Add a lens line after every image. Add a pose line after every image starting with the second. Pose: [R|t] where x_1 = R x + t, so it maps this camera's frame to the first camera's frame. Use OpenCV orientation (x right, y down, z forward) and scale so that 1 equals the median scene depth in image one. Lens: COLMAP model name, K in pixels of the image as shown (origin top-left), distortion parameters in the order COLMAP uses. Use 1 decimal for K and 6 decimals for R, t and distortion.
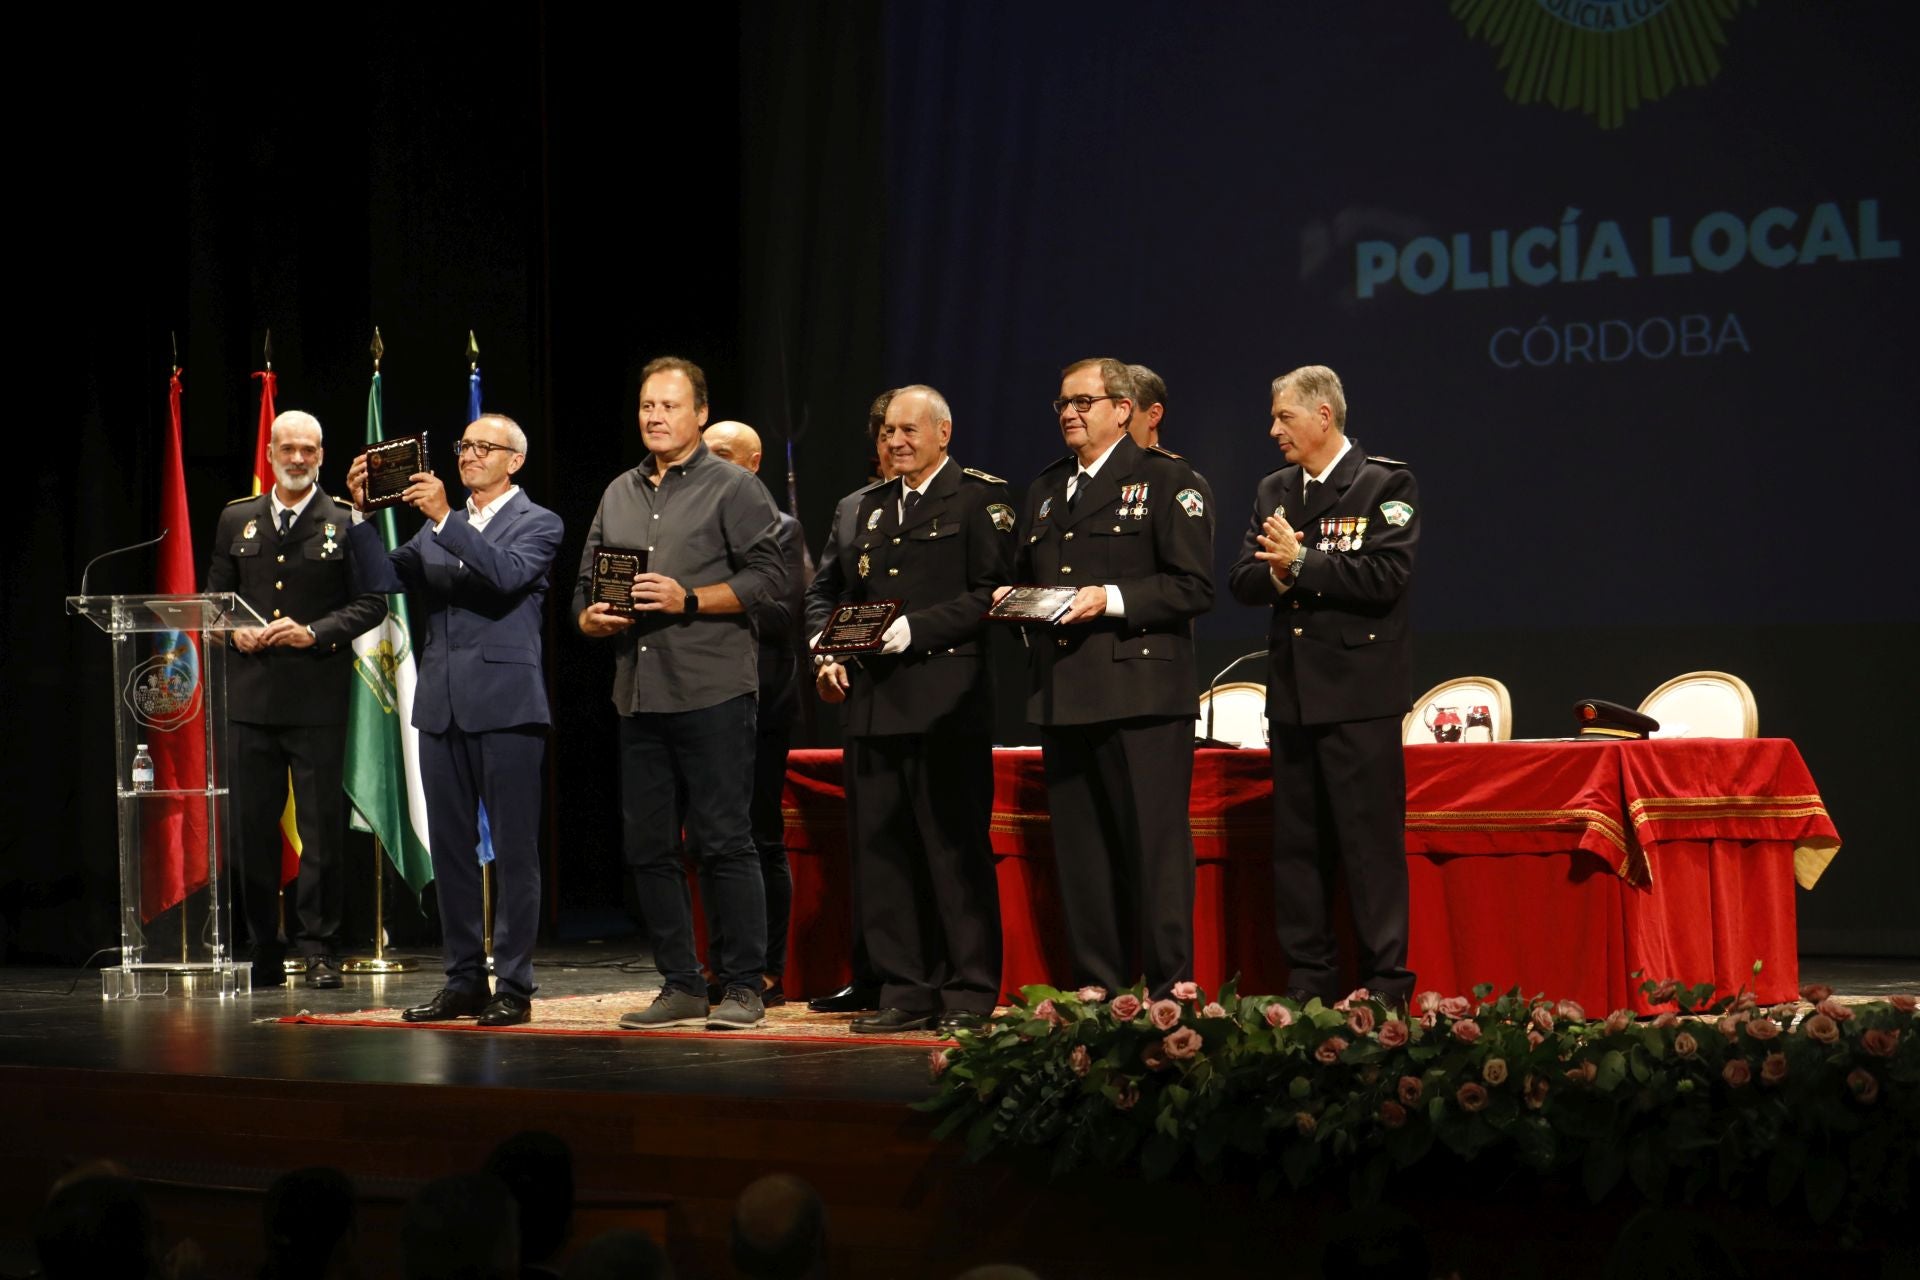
lens RADIAL K [[5199.2, 0, 933.2], [0, 5199.2, 636.4], [0, 0, 1]] dist [0.074395, -0.374711]
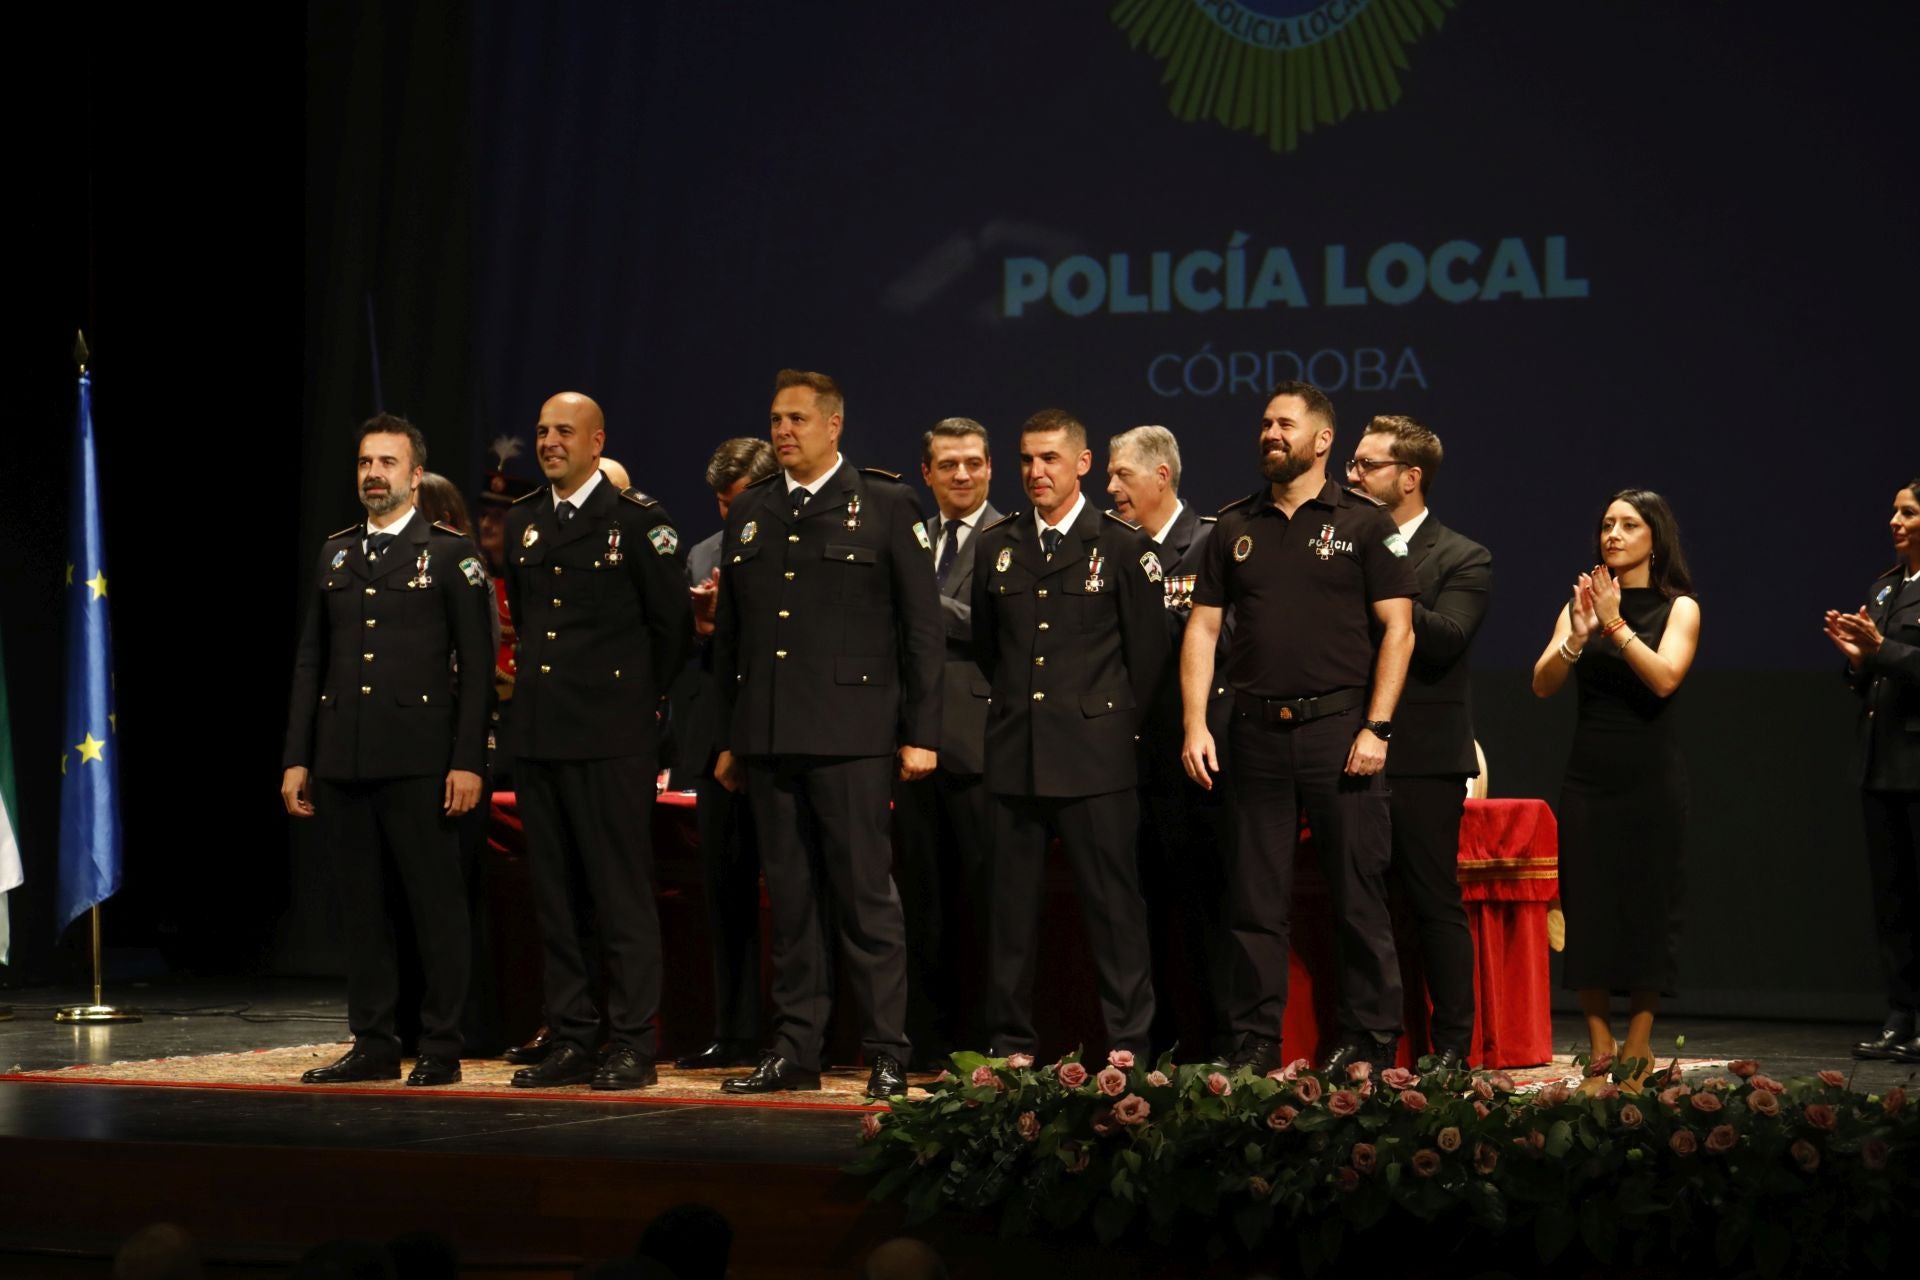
lens RADIAL K [[6307.3, 0, 979.9], [0, 6307.3, 661.5], [0, 0, 1]] dist [0.406333, -0.272453]
pose [[0.986510, 0.015131, 0.163003, -0.145525], [-0.017211, 0.999787, 0.011360, -0.019564], [-0.162796, -0.014012, 0.986560, -0.187255]]
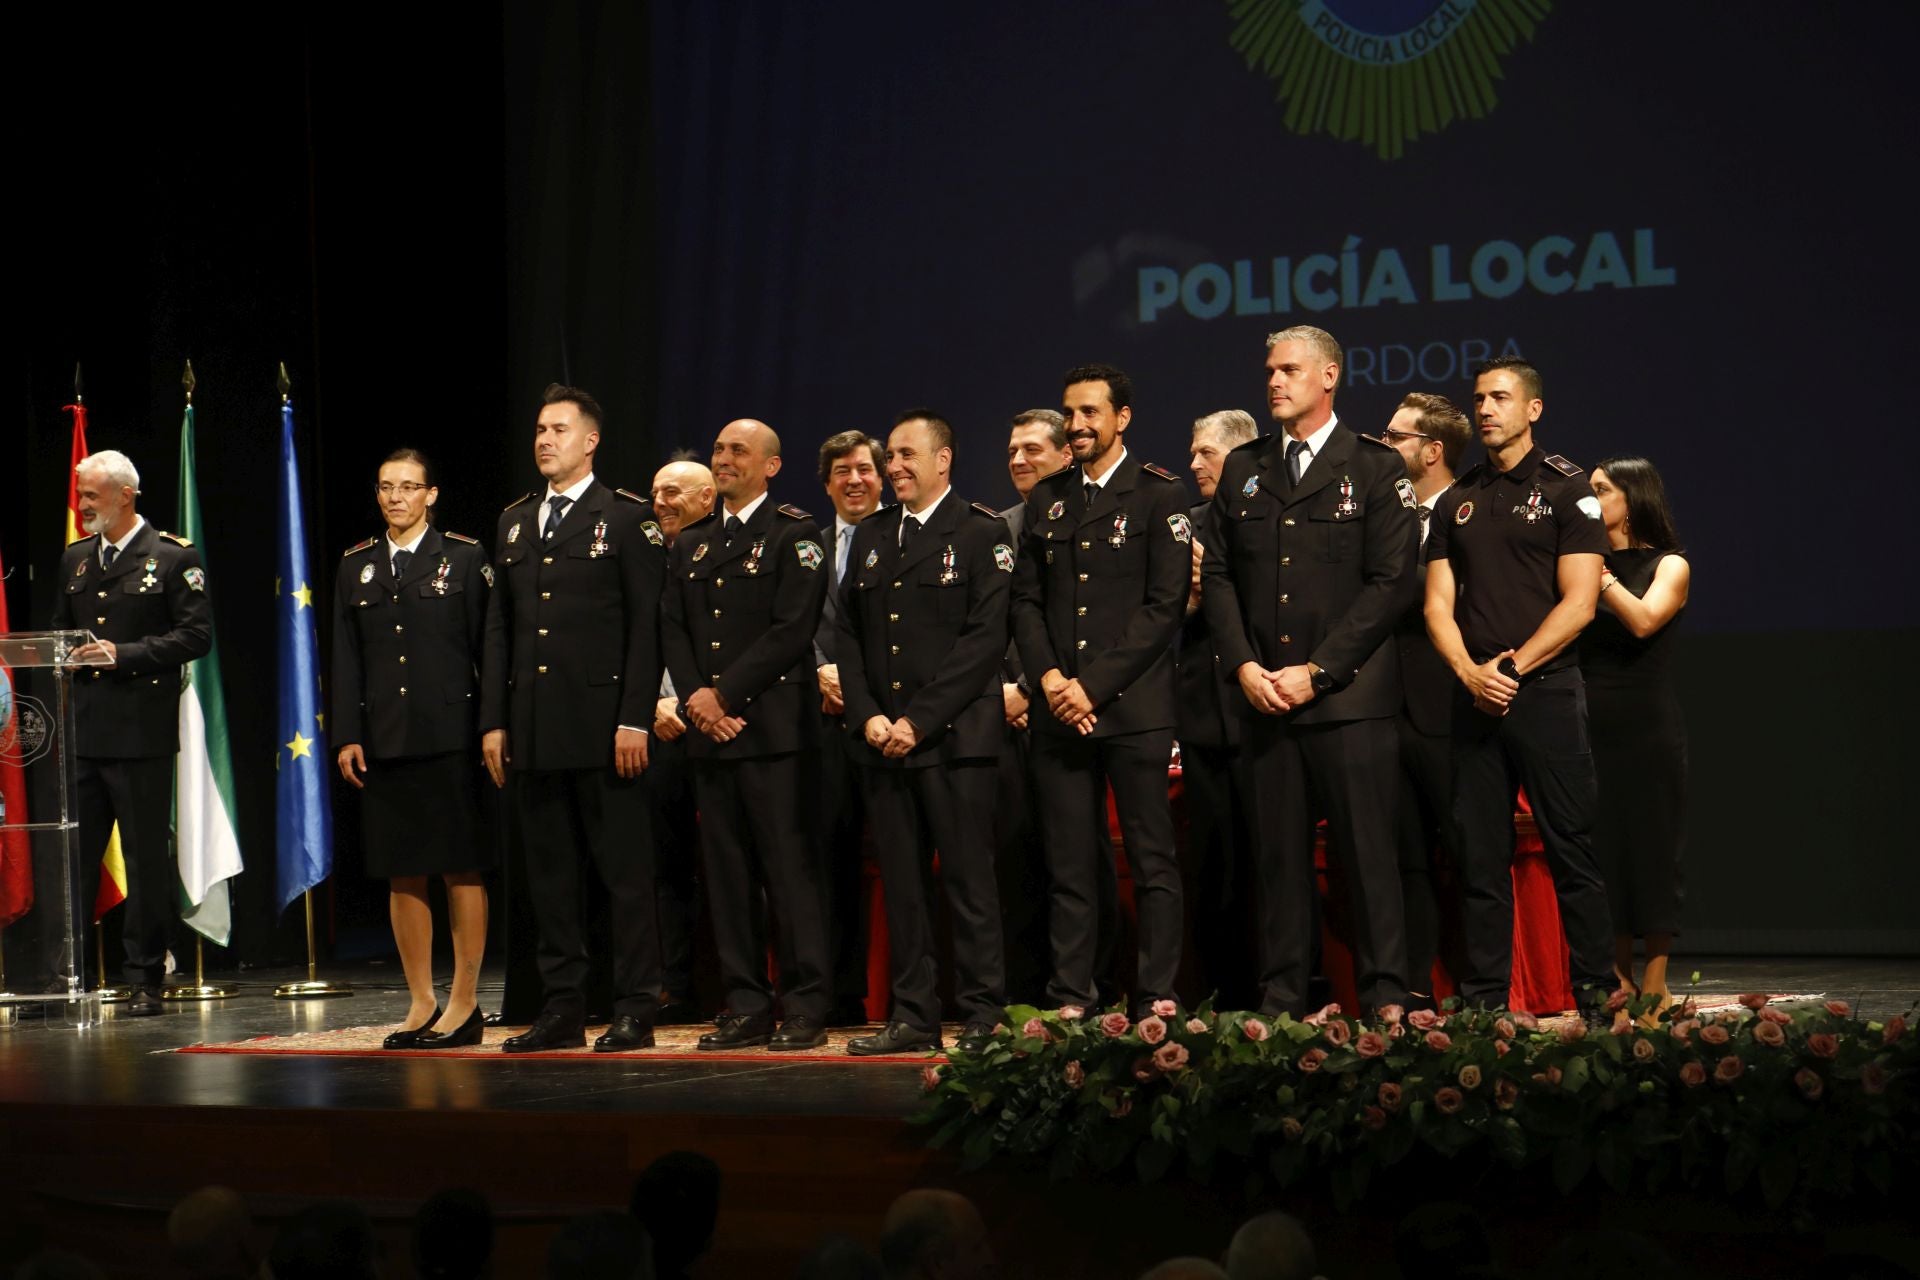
lens RADIAL K [[5568.9, 0, 963.0], [0, 5568.9, 646.7], [0, 0, 1]] dist [0.192892, -0.869128]
pose [[0.994745, -0.013200, 0.101526, -0.086399], [0.012466, 0.999891, 0.007856, -0.013301], [-0.101618, -0.006549, 0.994802, -0.120240]]
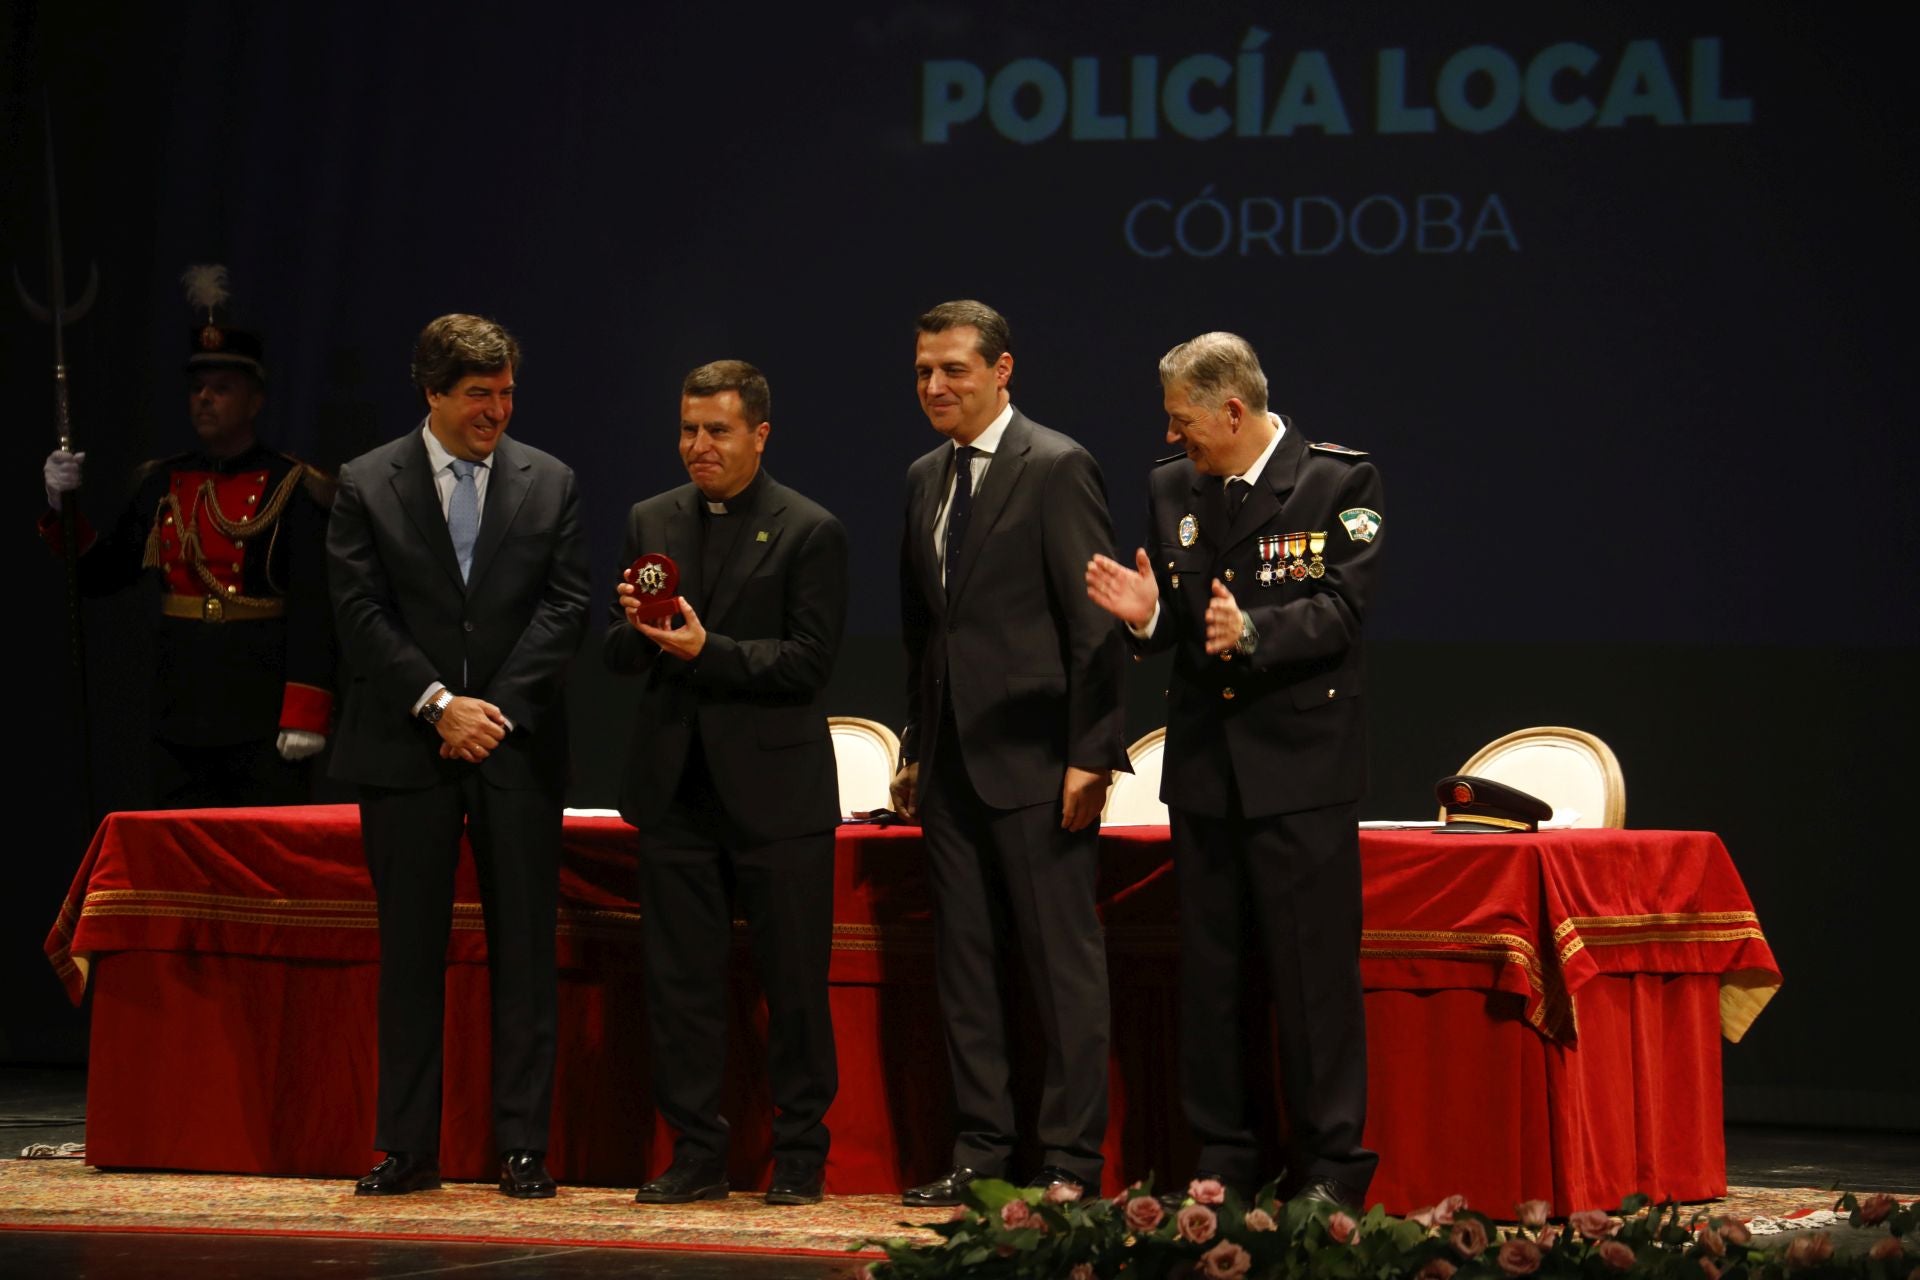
lens RADIAL K [[9138.1, 0, 965.2], [0, 9138.1, 674.7], [0, 0, 1]] dist [1.666652, -1.517833]
pose [[0.979513, 0.021910, 0.200185, -0.201394], [-0.026681, 0.999420, 0.021167, -0.027523], [-0.199605, -0.026075, 0.979529, -0.244066]]
